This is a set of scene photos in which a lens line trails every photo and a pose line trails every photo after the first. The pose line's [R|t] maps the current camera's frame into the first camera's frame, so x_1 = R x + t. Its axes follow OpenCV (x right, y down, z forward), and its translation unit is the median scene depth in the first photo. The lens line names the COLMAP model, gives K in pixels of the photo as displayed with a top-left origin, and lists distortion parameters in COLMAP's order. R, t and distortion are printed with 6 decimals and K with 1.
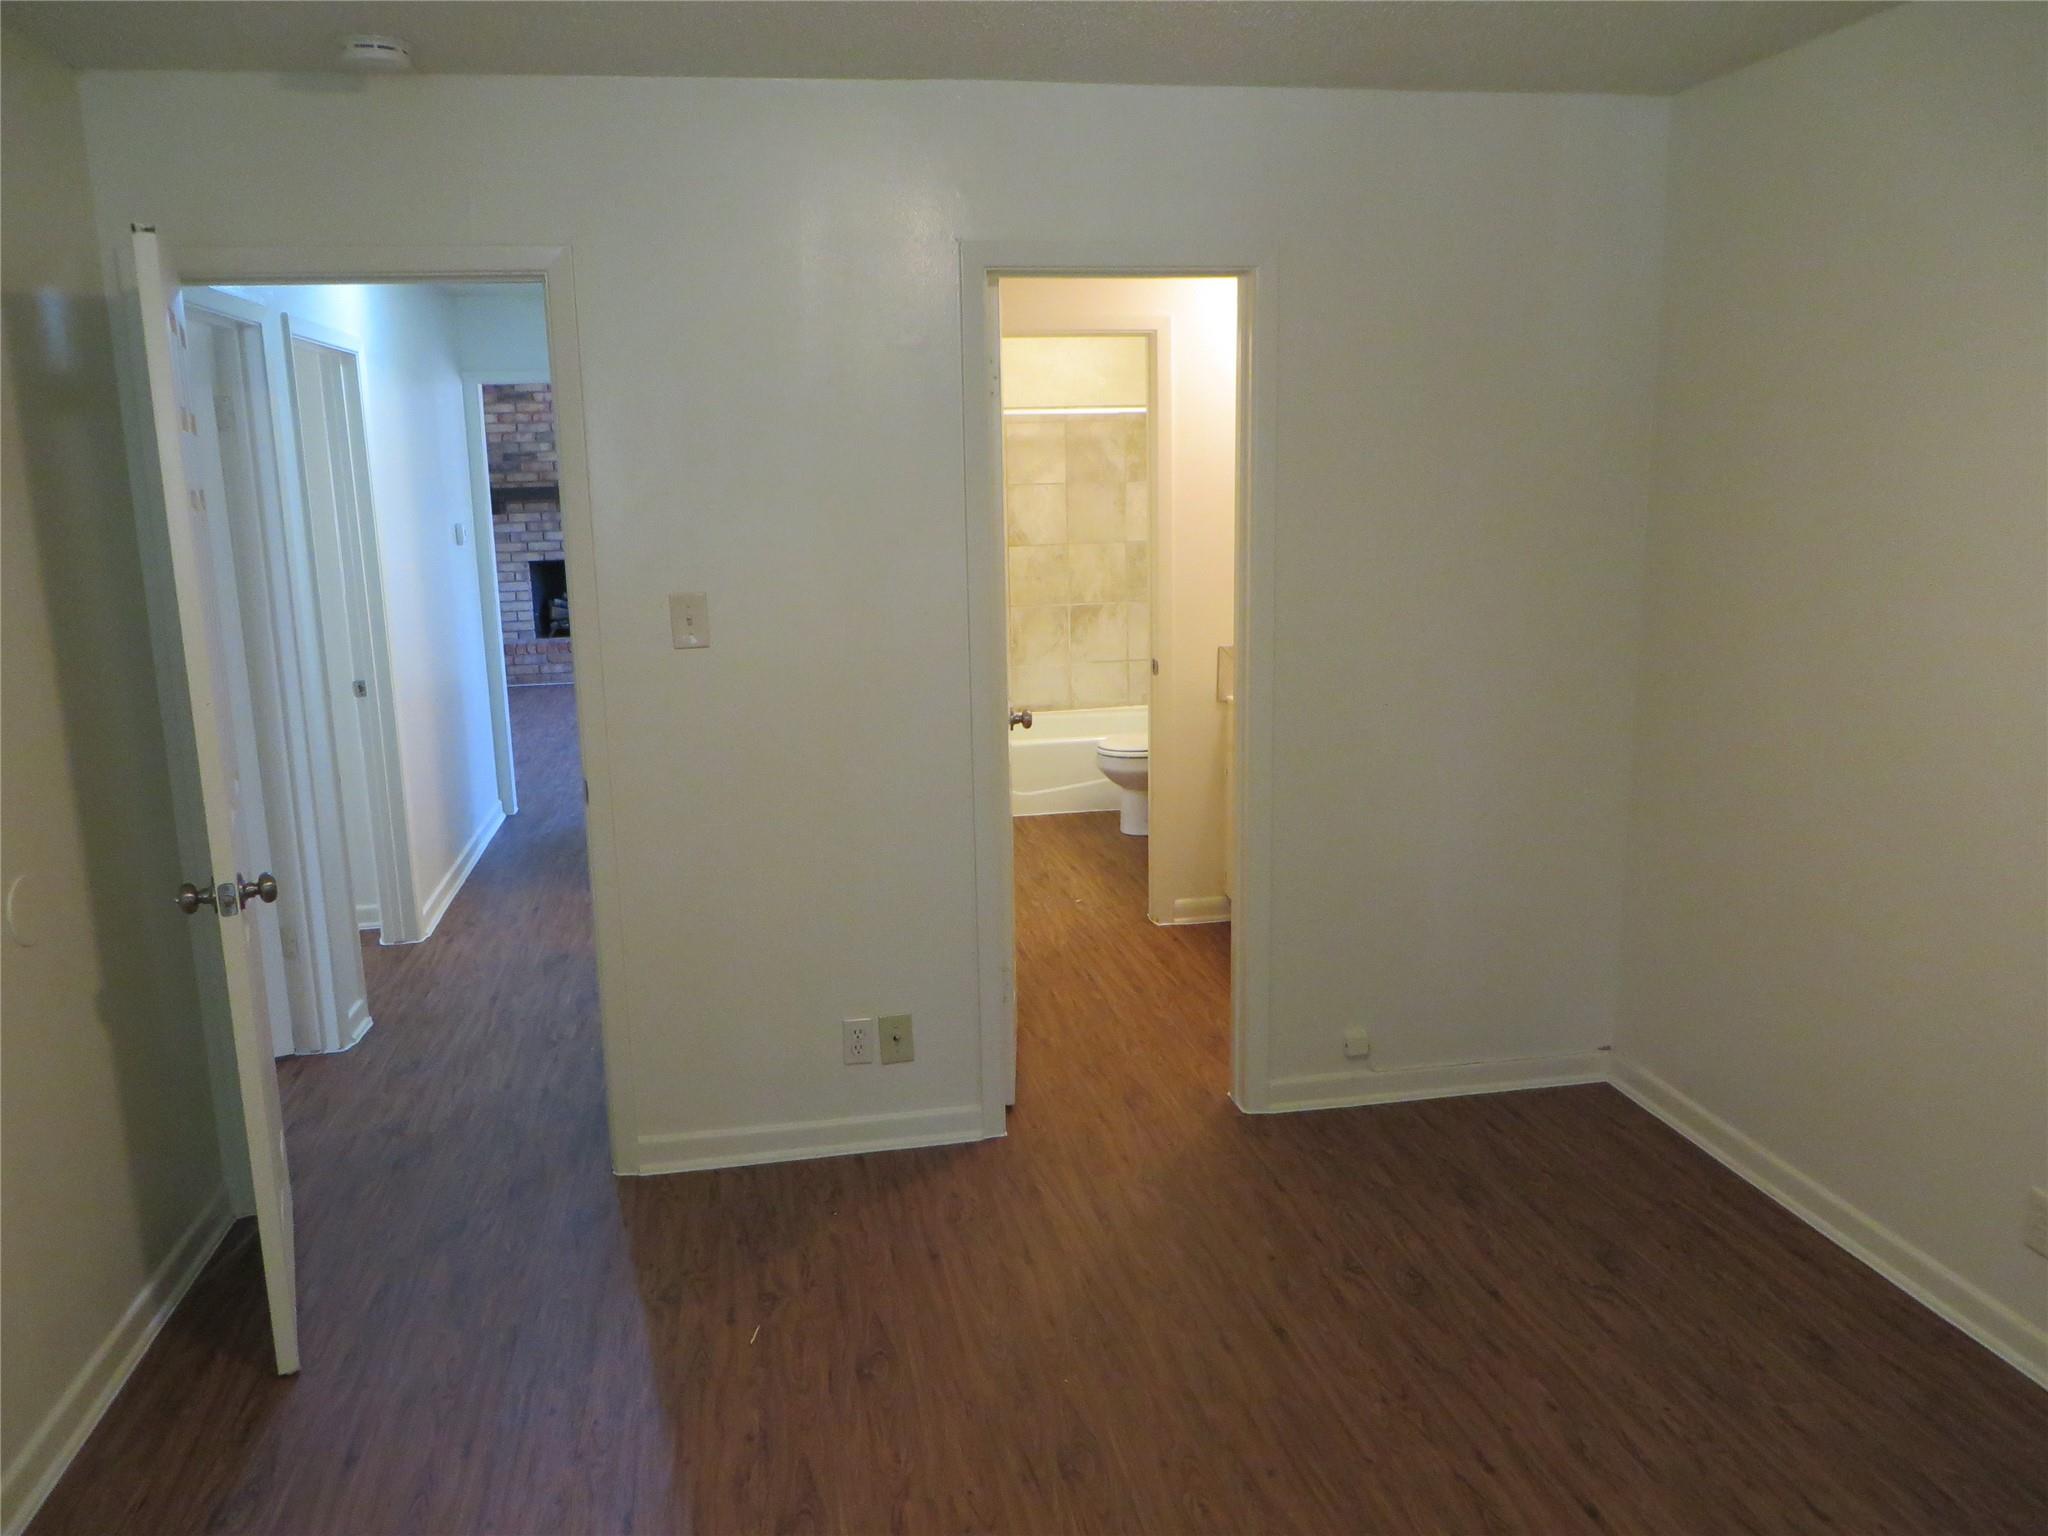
lens RADIAL K [[1533.4, 0, 1019.6], [0, 1533.4, 762.6], [0, 0, 1]] dist [-0.026210, 0.004317]
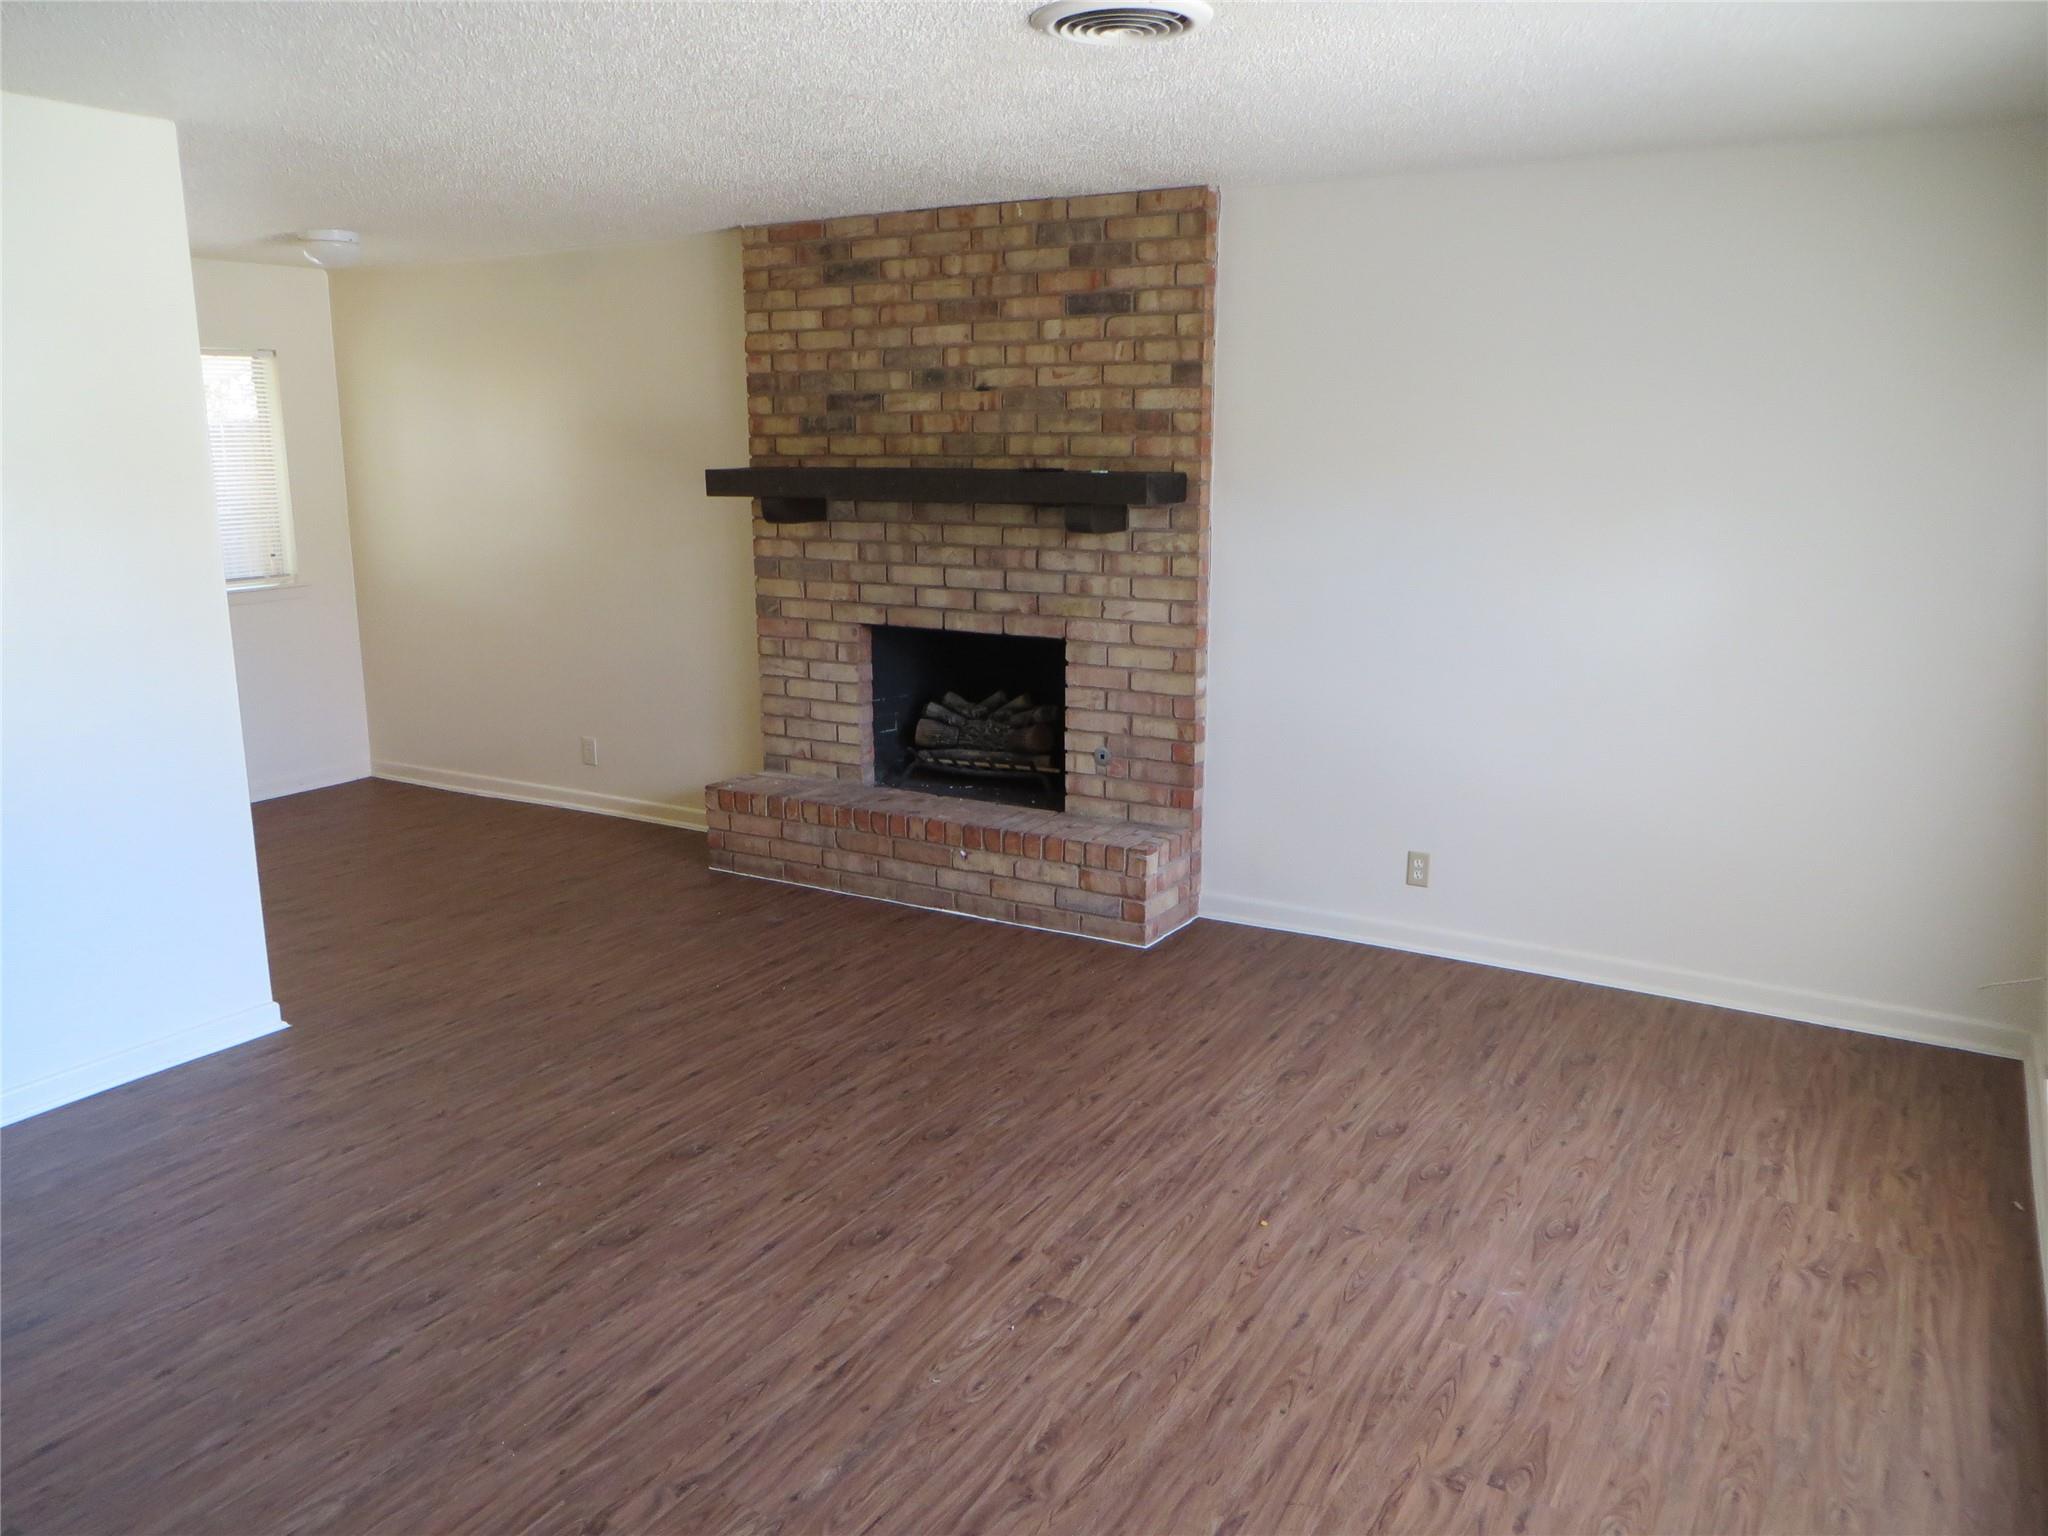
lens RADIAL K [[1533.4, 0, 1023.1], [0, 1533.4, 762.8], [0, 0, 1]] dist [-0.026210, 0.004317]
pose [[0.747646, 0.159978, -0.644541, 0.030137], [-0.145619, 0.986423, 0.075922, -0.133774], [0.647936, 0.037095, 0.760791, 0.678130]]
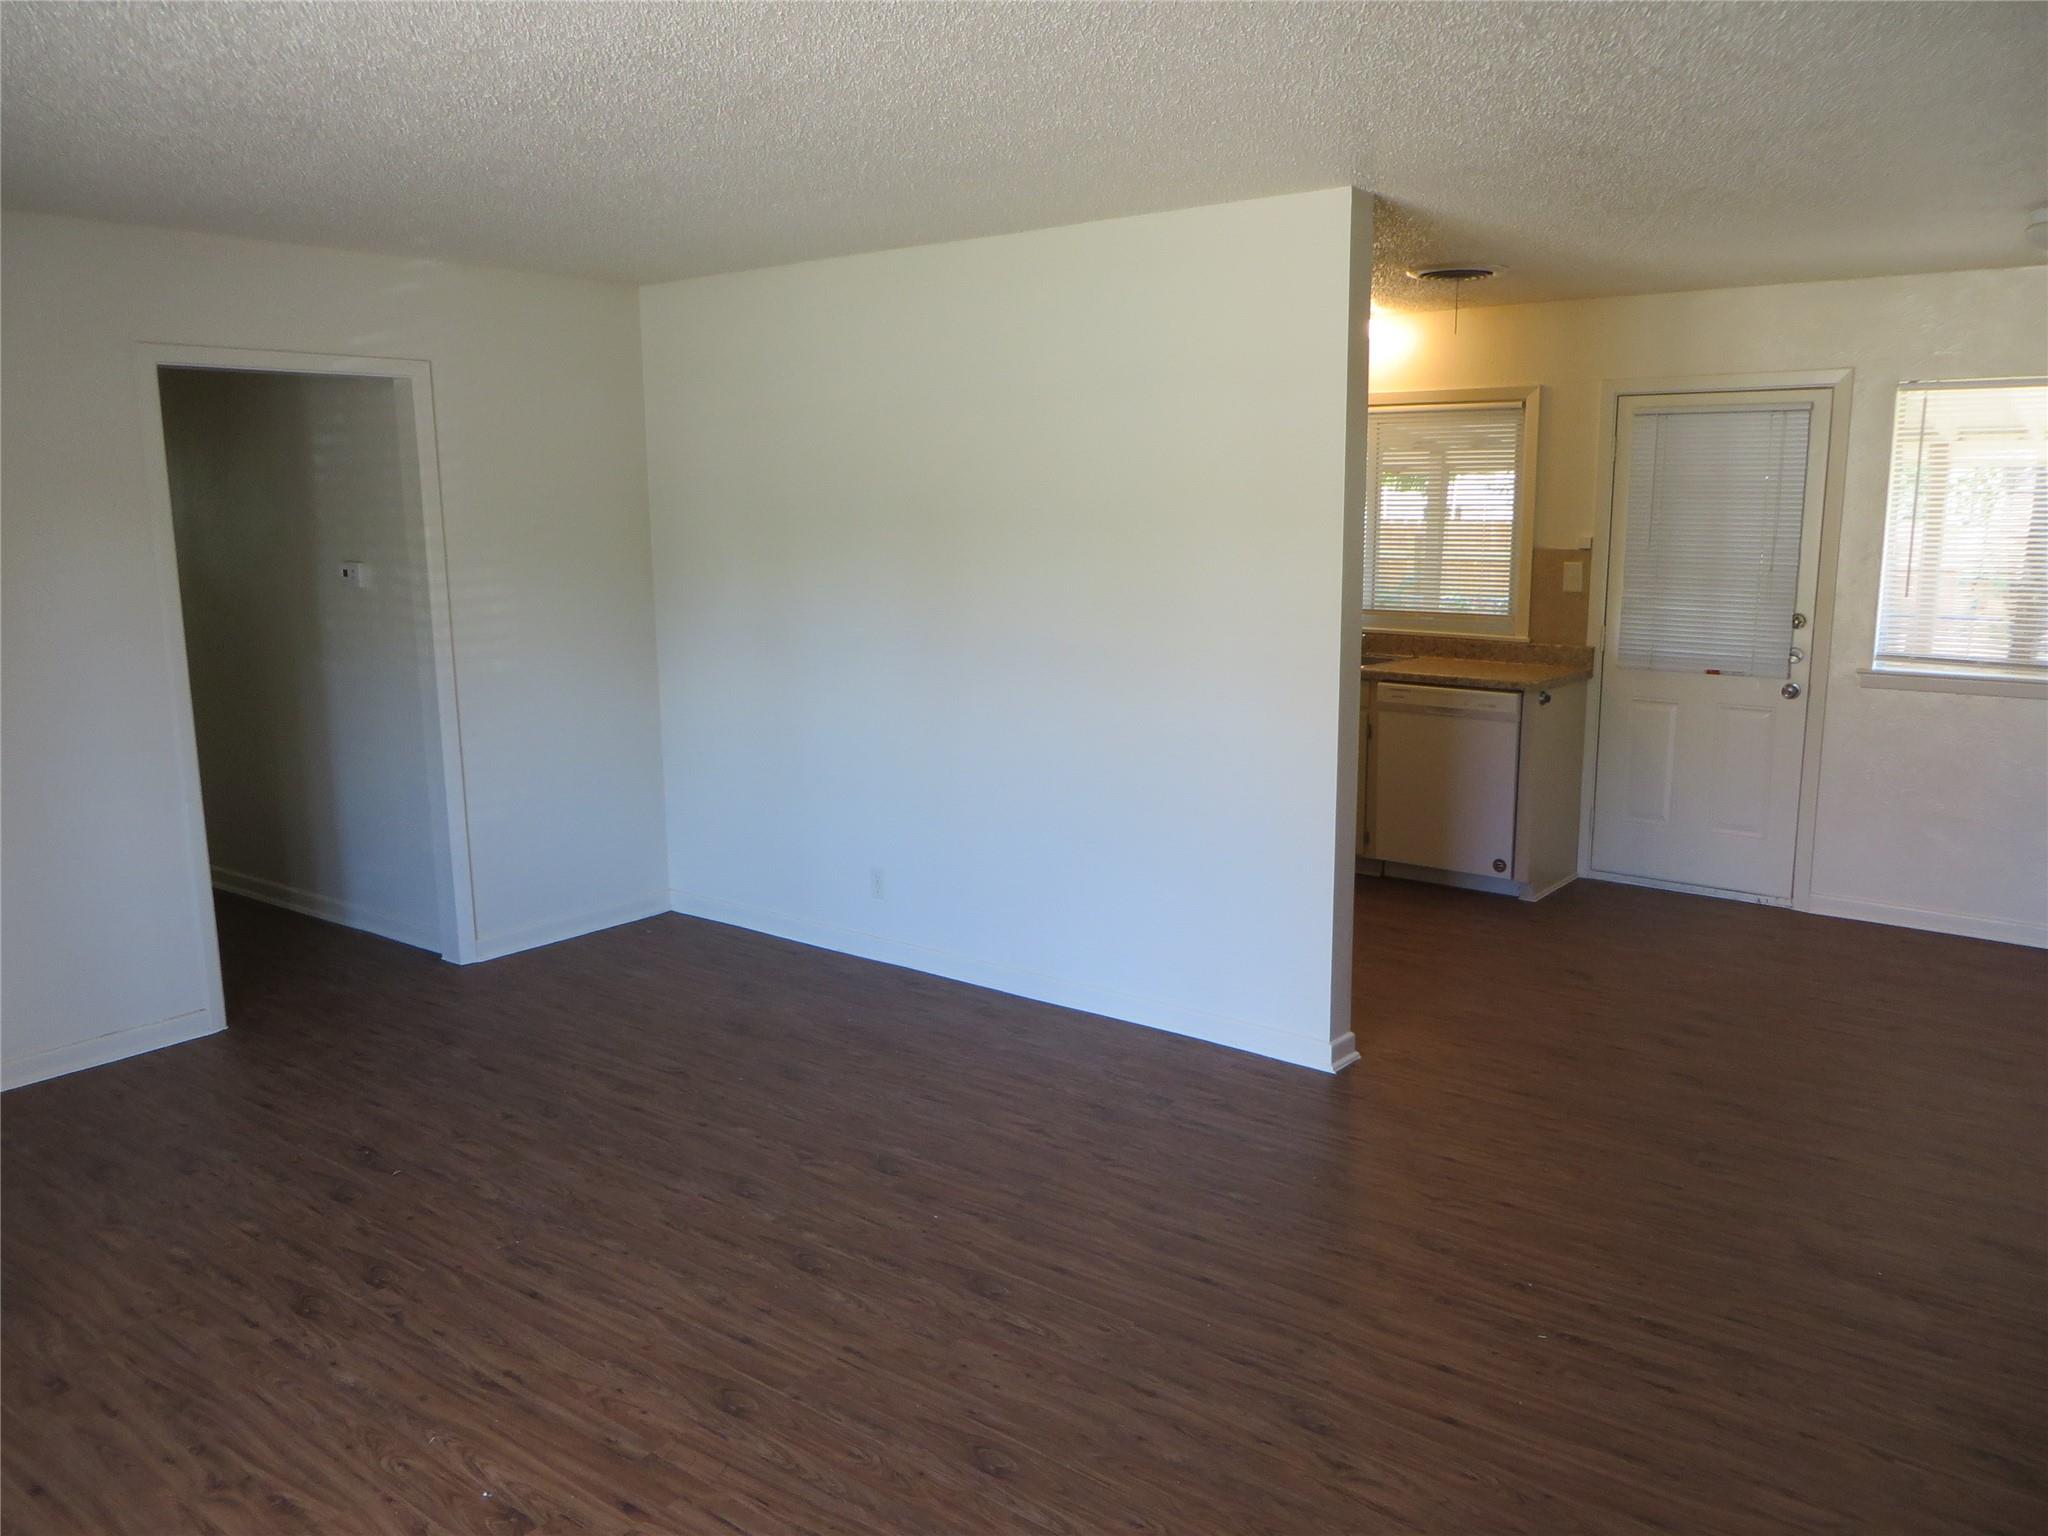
lens RADIAL K [[1533.4, 0, 1022.9], [0, 1533.4, 755.3], [0, 0, 1]] dist [-0.026210, 0.004317]
pose [[-0.736926, 0.138346, -0.661665, -0.050703], [-0.119944, 0.936539, 0.329406, -0.210939], [0.665247, 0.322110, -0.673567, 1.066750]]
